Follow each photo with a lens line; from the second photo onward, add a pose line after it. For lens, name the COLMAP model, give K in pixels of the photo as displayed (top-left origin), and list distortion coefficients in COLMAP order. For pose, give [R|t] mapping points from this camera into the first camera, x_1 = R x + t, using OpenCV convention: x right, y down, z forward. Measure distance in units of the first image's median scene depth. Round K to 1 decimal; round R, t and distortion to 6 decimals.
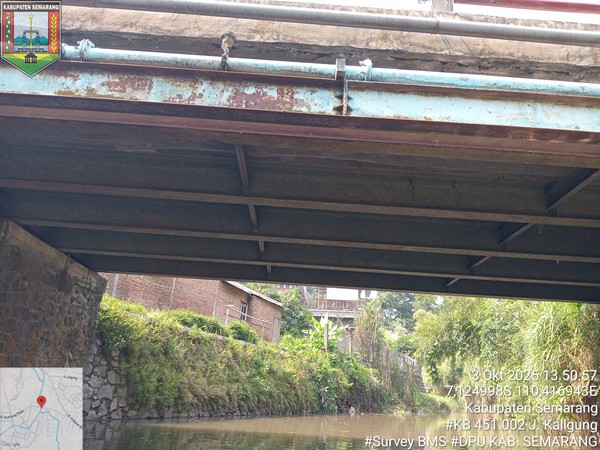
lens RADIAL K [[460.5, 0, 300.0], [0, 460.5, 225.0], [0, 0, 1]] dist [0.003083, -0.004426]
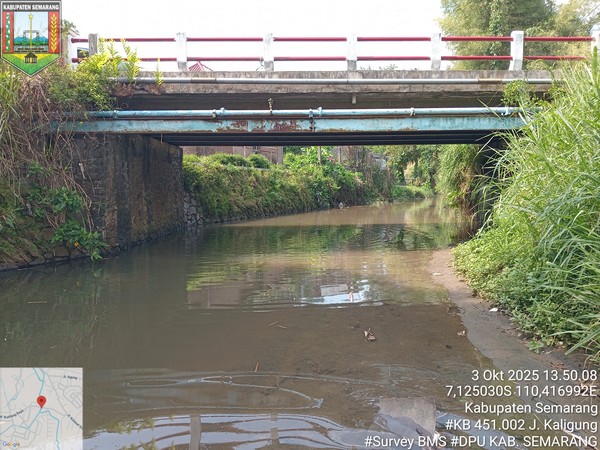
lens RADIAL K [[460.5, 0, 300.0], [0, 460.5, 225.0], [0, 0, 1]] dist [0.003083, -0.004426]
pose [[0.997692, -0.067468, -0.007717, -0.001541], [0.064497, 0.905869, 0.418619, -0.184429], [-0.021253, -0.418151, 0.908129, -0.390466]]
